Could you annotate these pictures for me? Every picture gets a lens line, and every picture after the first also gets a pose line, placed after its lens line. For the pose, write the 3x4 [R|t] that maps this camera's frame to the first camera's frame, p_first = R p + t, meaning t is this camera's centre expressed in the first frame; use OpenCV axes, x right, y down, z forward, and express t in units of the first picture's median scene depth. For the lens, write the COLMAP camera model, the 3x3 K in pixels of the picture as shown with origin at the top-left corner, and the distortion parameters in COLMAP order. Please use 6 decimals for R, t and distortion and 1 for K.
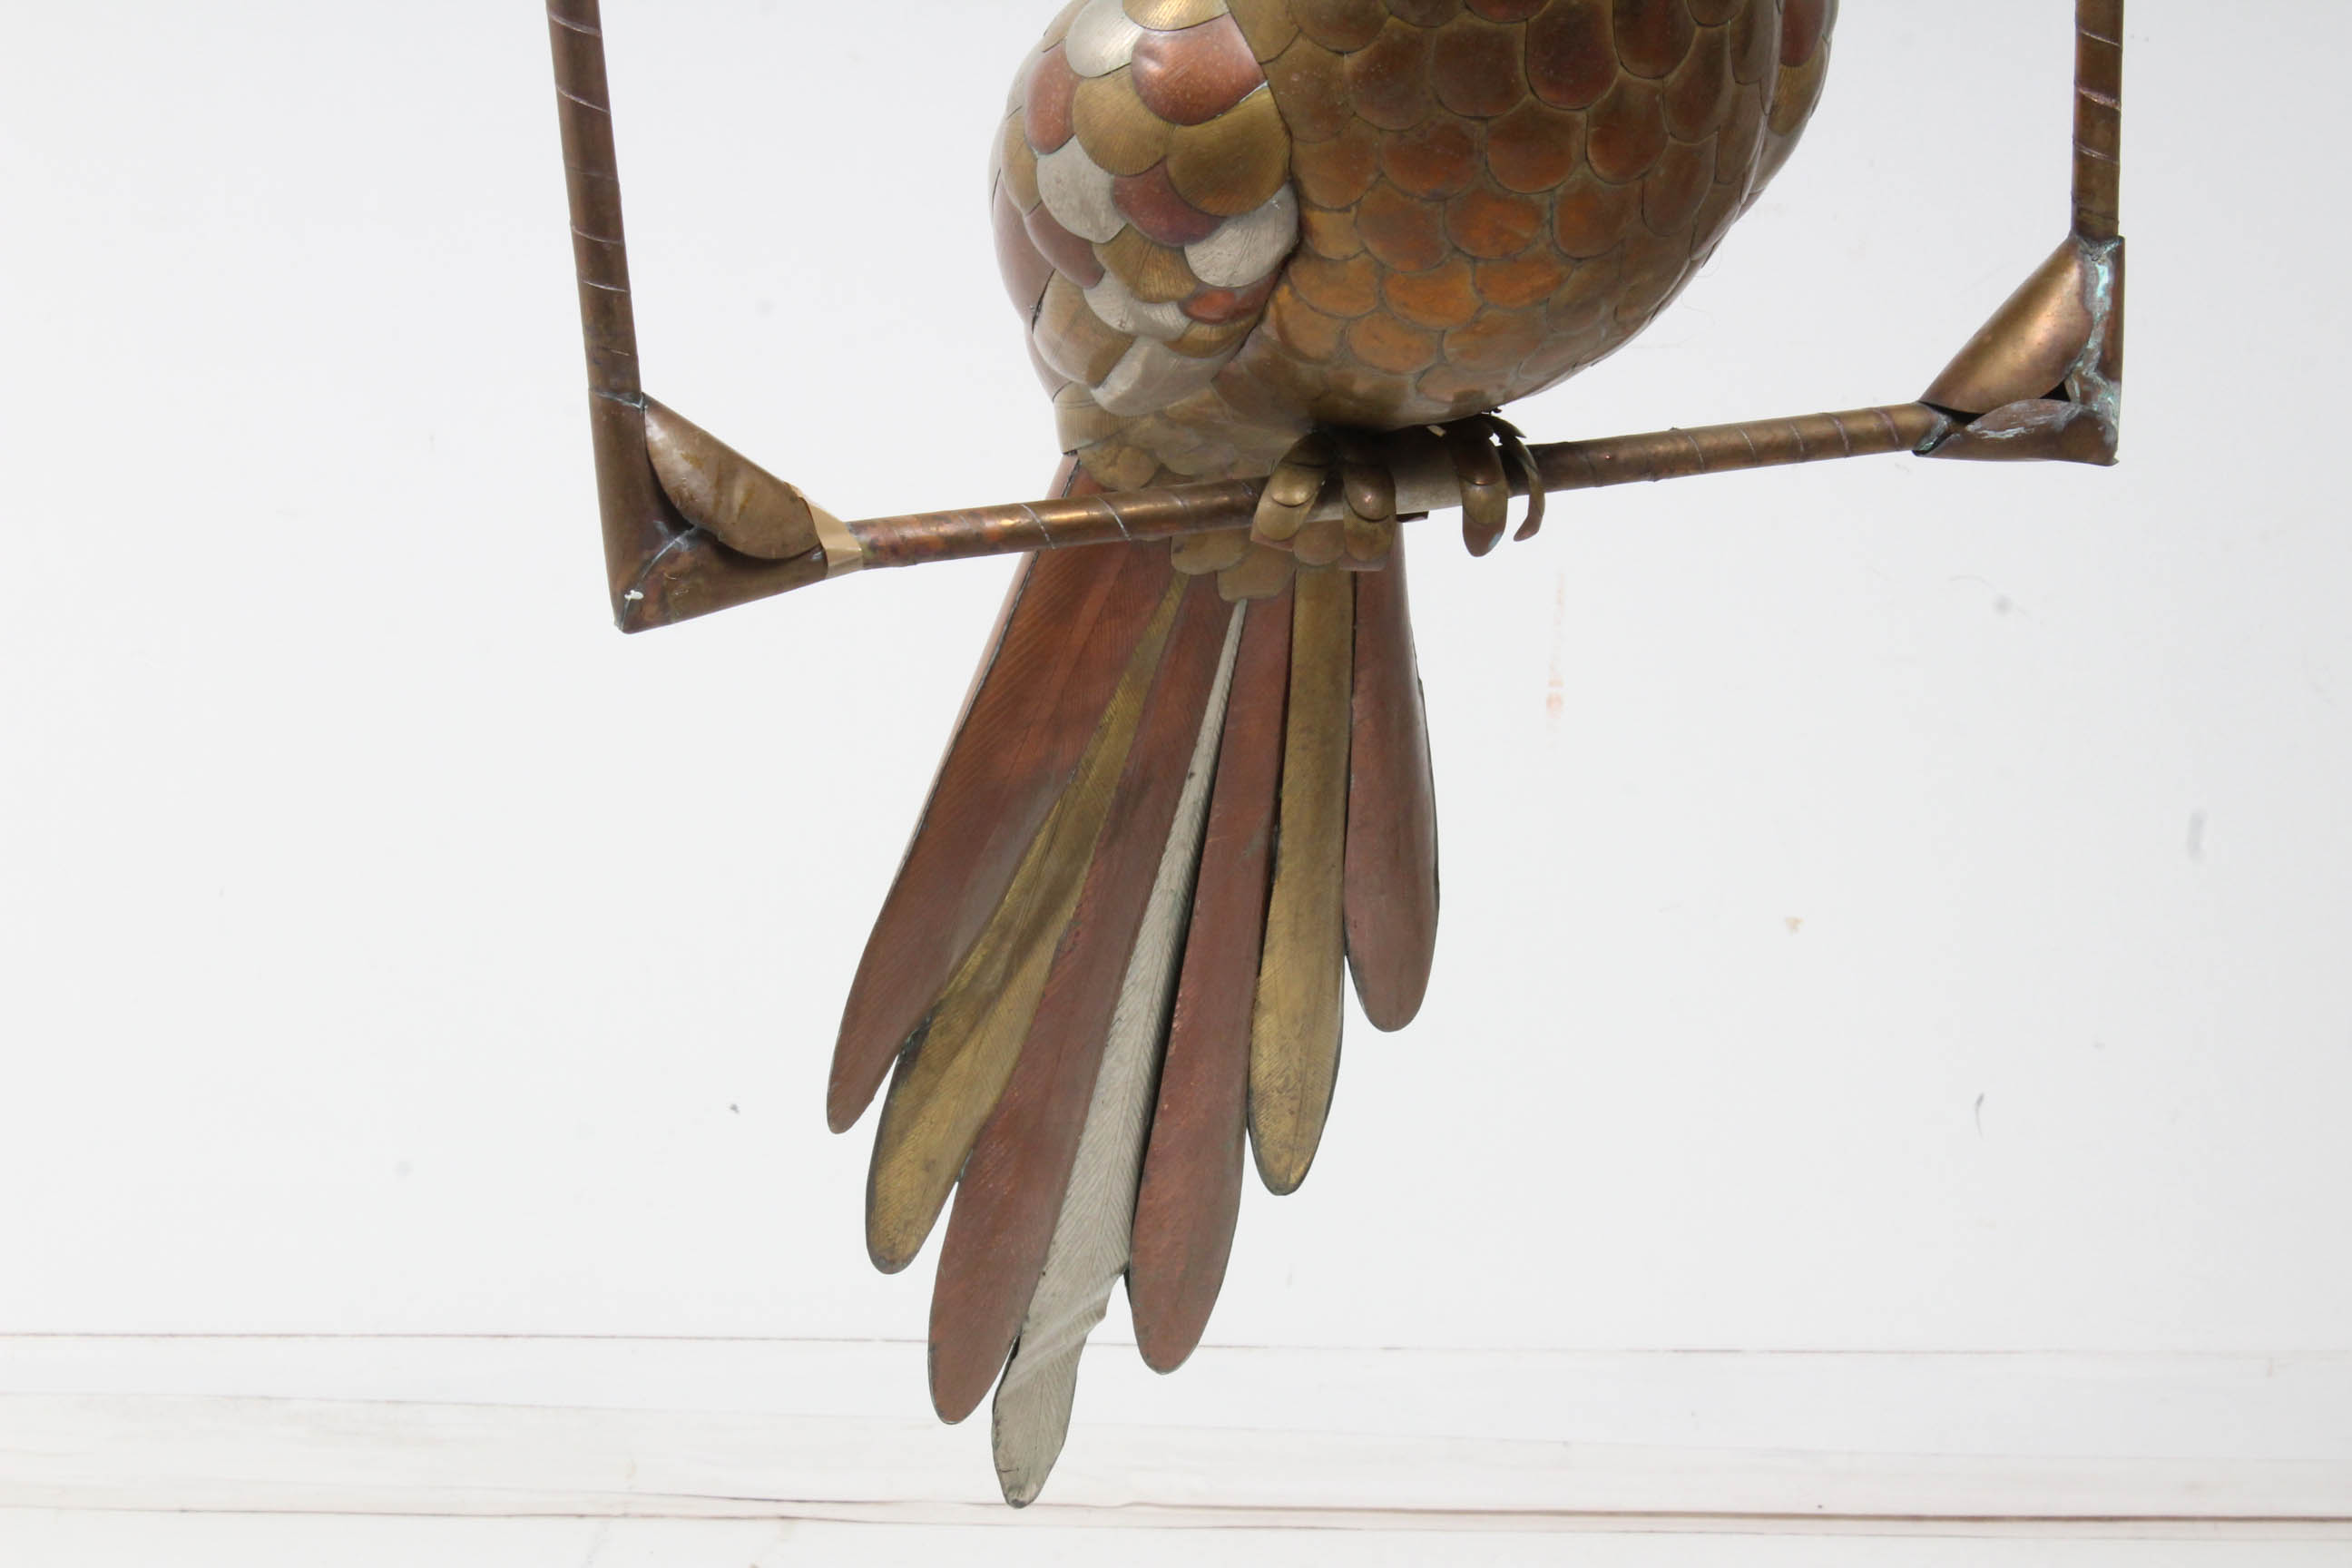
lens RADIAL K [[5539.7, 0, 1176.0], [0, 5539.7, 784.0], [0, 0, 1]] dist [0.142485, 0.098970]
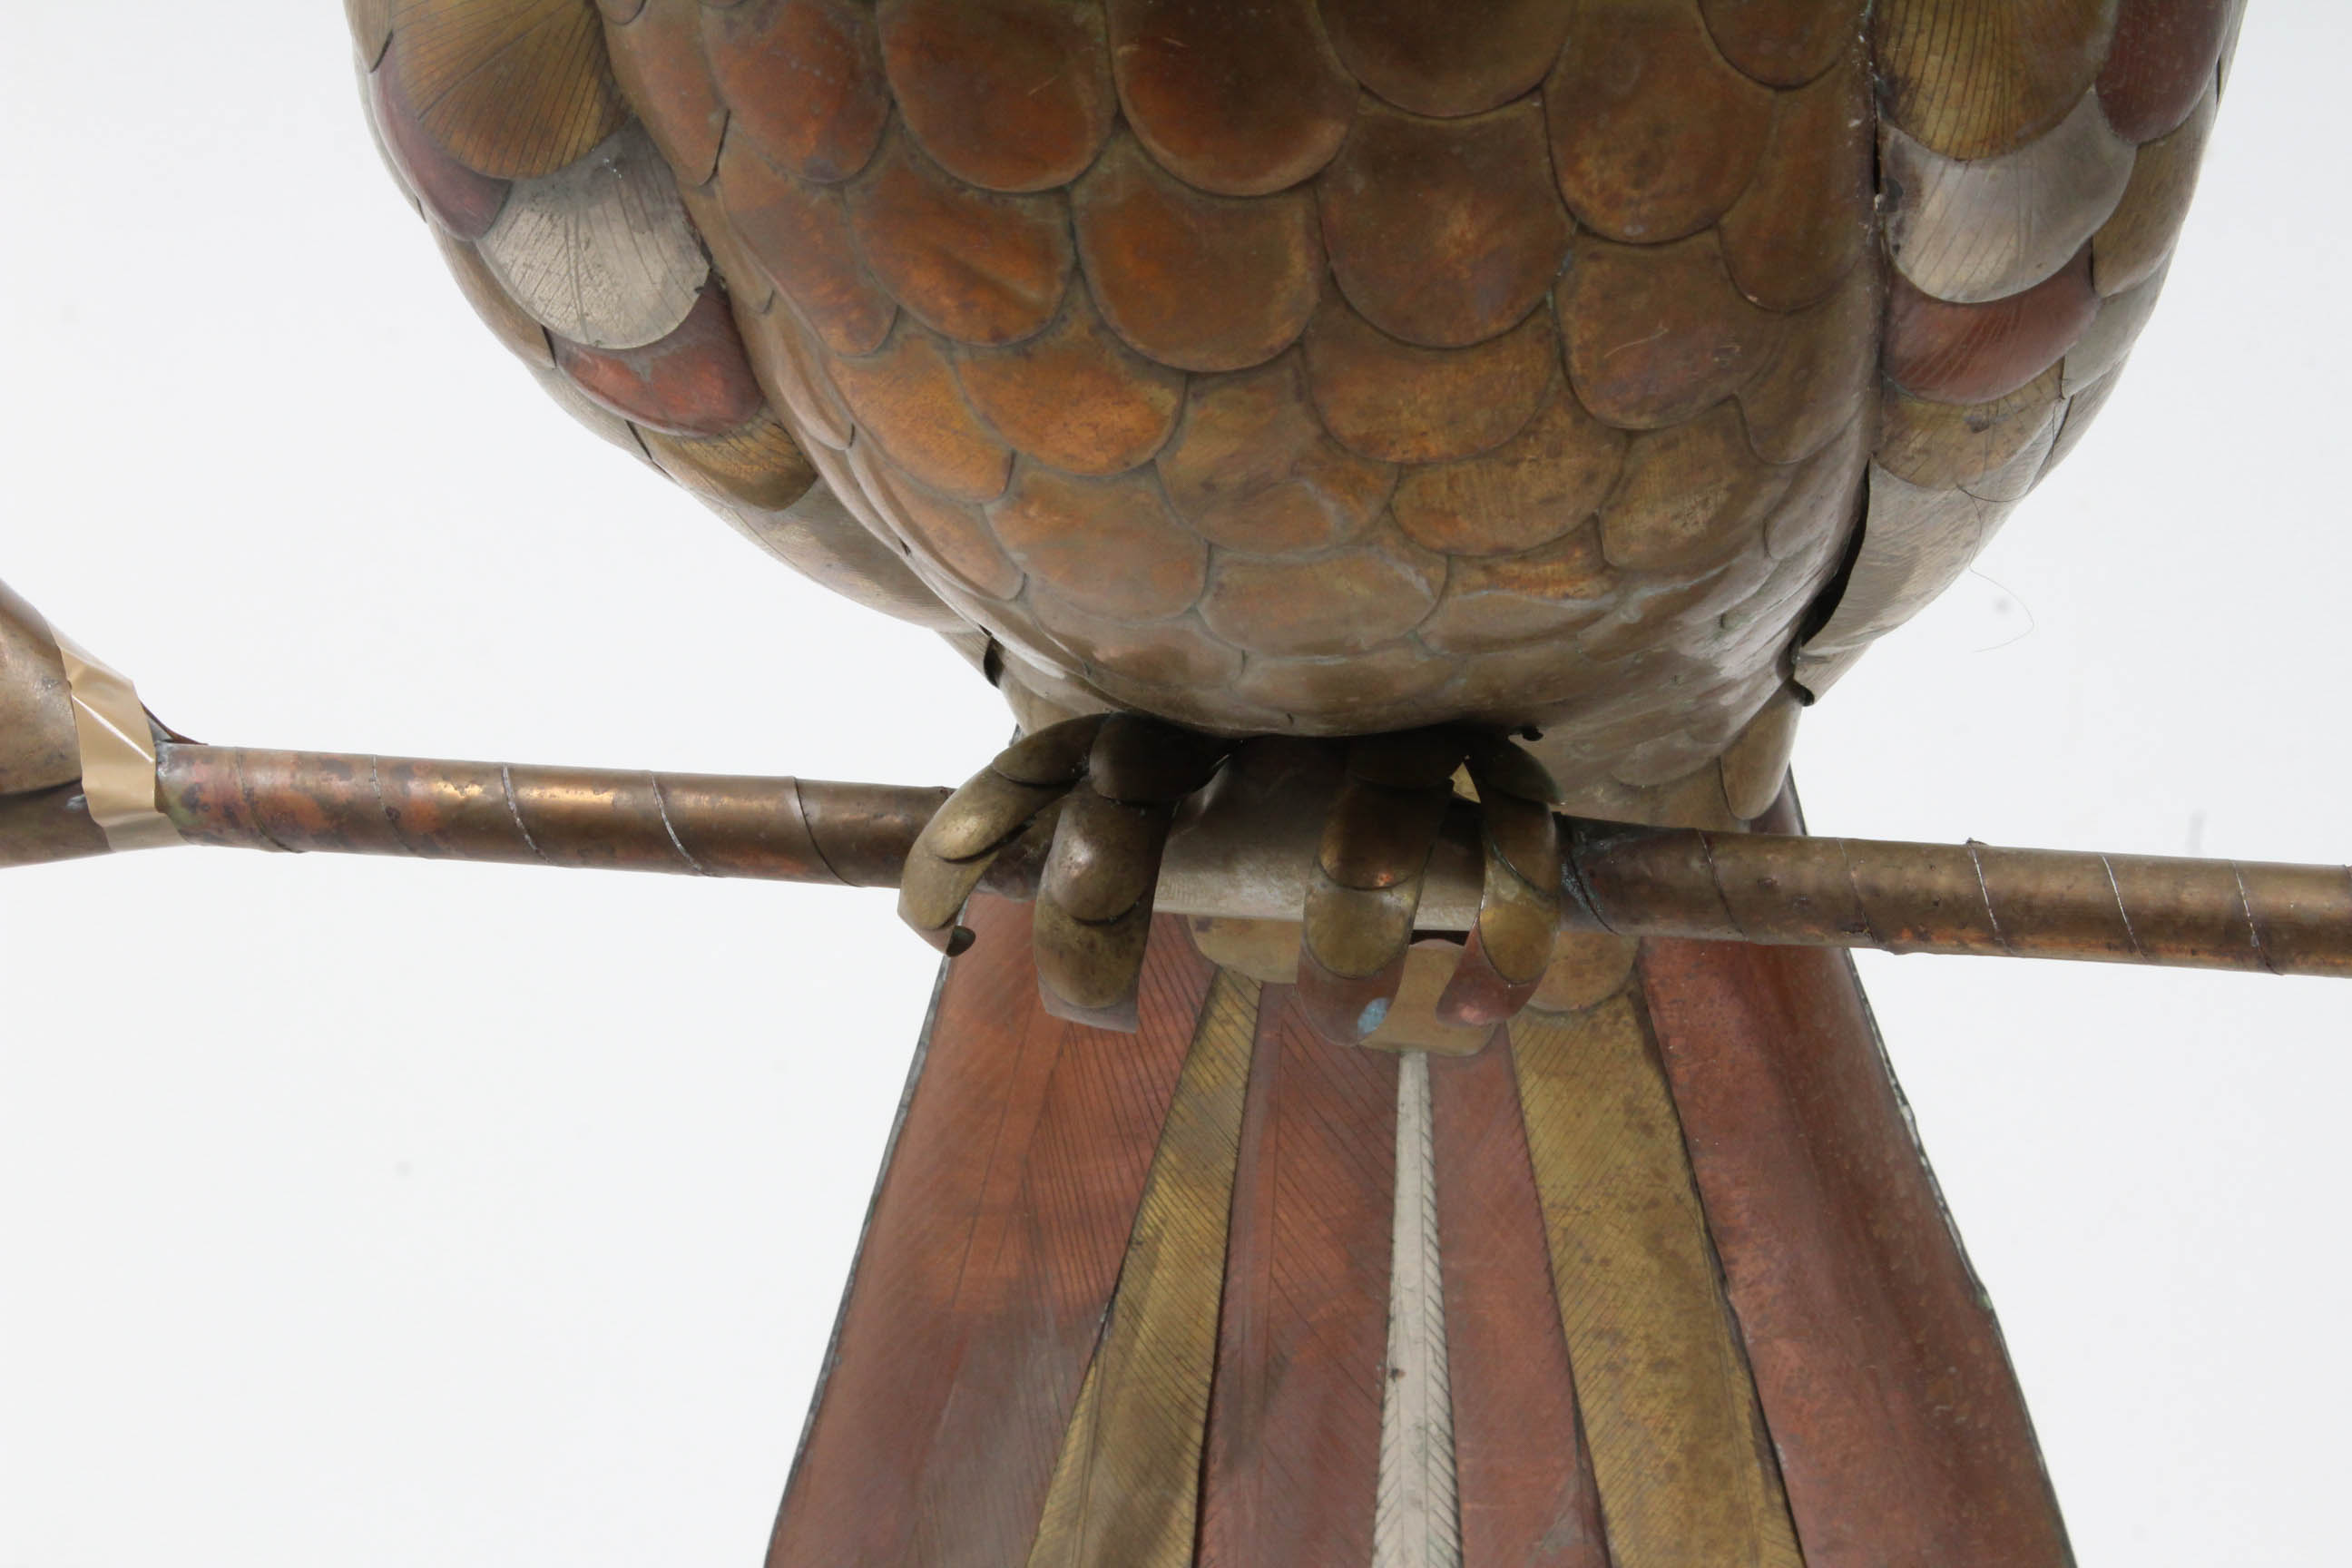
lens RADIAL K [[5498.4, 0, 1176.0], [0, 5498.4, 784.0], [0, 0, 1]] dist [0.063989, 0.057439]
pose [[0.811507, 0.158613, -0.562404, 0.288946], [-0.176926, 0.983973, 0.022216, -0.068893], [0.556915, 0.081476, 0.826564, 0.621779]]
